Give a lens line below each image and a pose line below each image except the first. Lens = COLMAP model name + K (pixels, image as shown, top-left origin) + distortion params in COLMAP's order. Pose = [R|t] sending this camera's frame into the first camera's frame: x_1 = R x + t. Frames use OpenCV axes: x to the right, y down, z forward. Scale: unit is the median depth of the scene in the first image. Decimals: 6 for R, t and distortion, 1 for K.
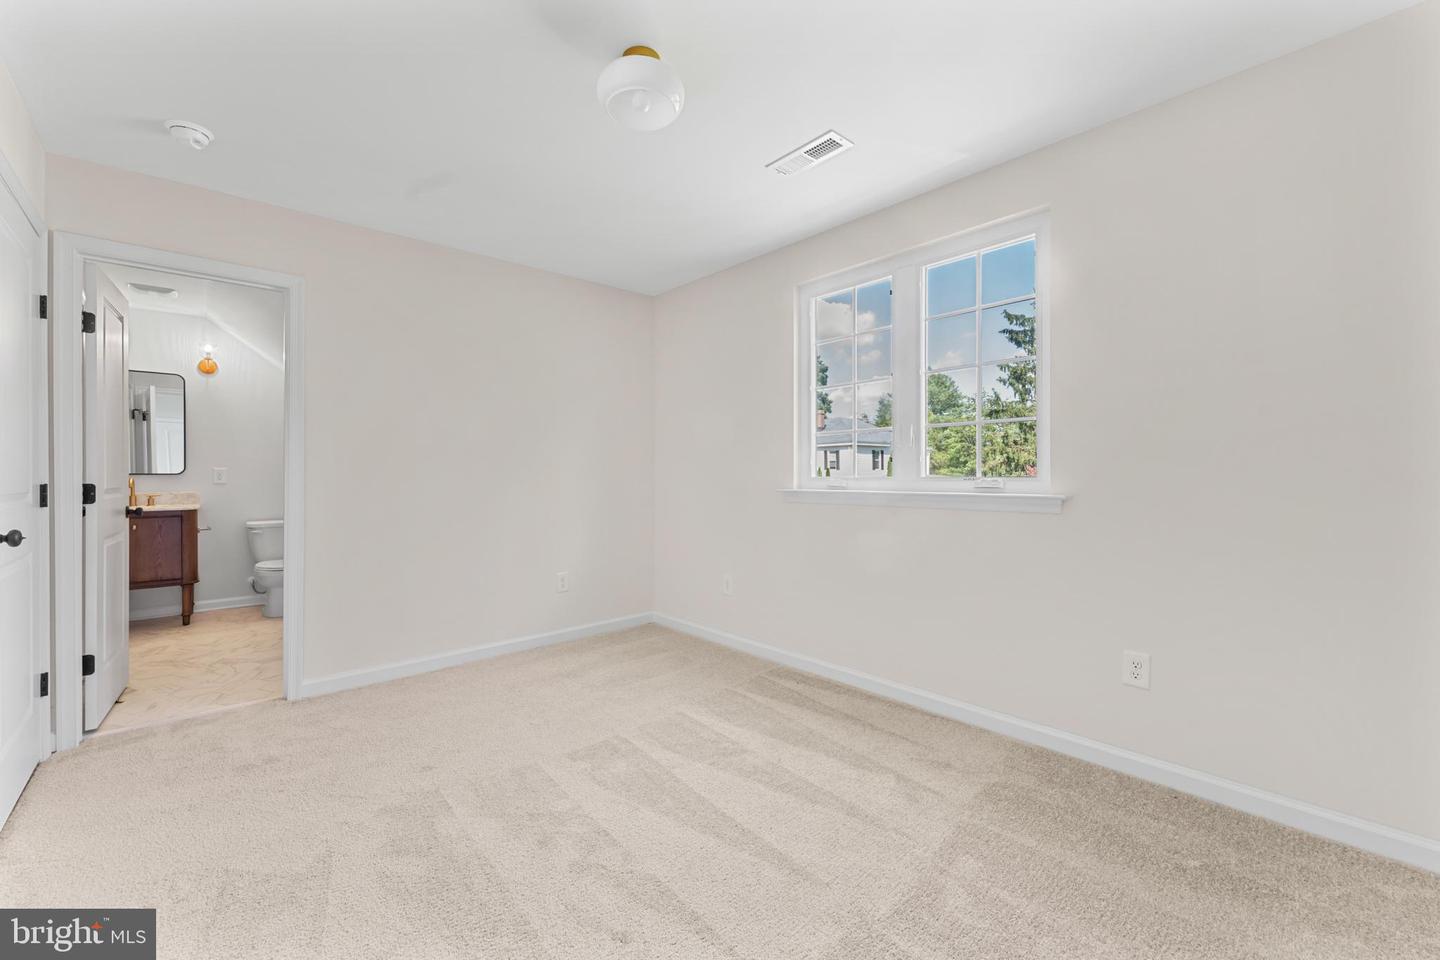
lens RADIAL K [[594.8, 0, 714.7], [0, 594.8, 476.3], [0, 0, 1]] dist [0.002507, -0.000207]
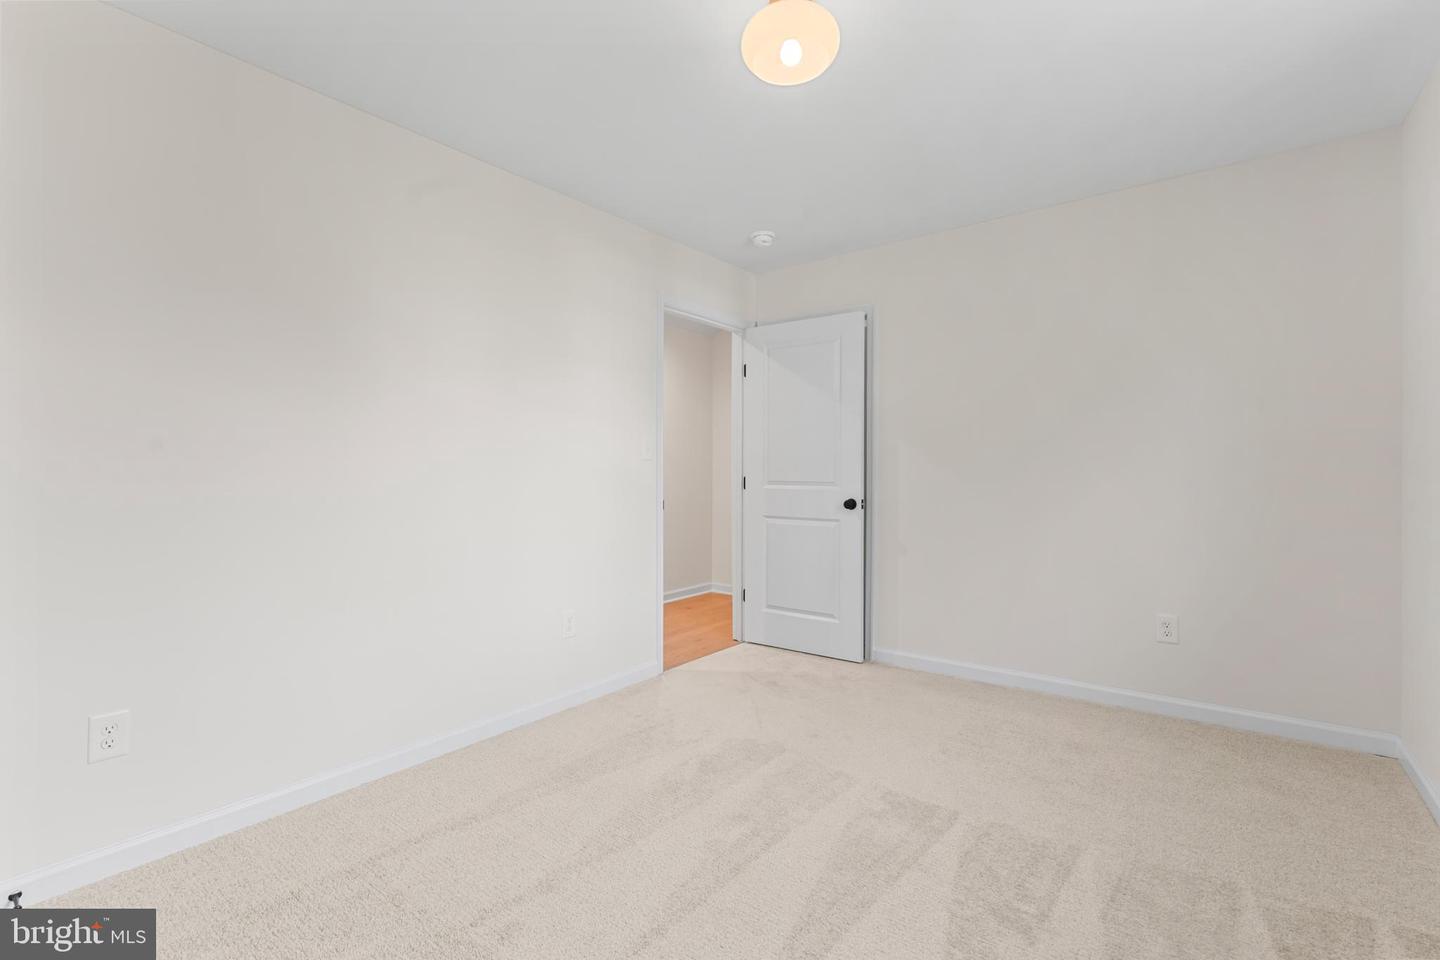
lens RADIAL K [[660.3, 0, 715.7], [0, 660.3, 479.7], [0, 0, 1]] dist [-0.001047, 0.001055]
pose [[0.170490, 0.019363, -0.985169, 0.619893], [-0.003143, 0.999813, 0.019107, -0.011922], [0.985354, -0.000161, 0.170518, 0.543036]]
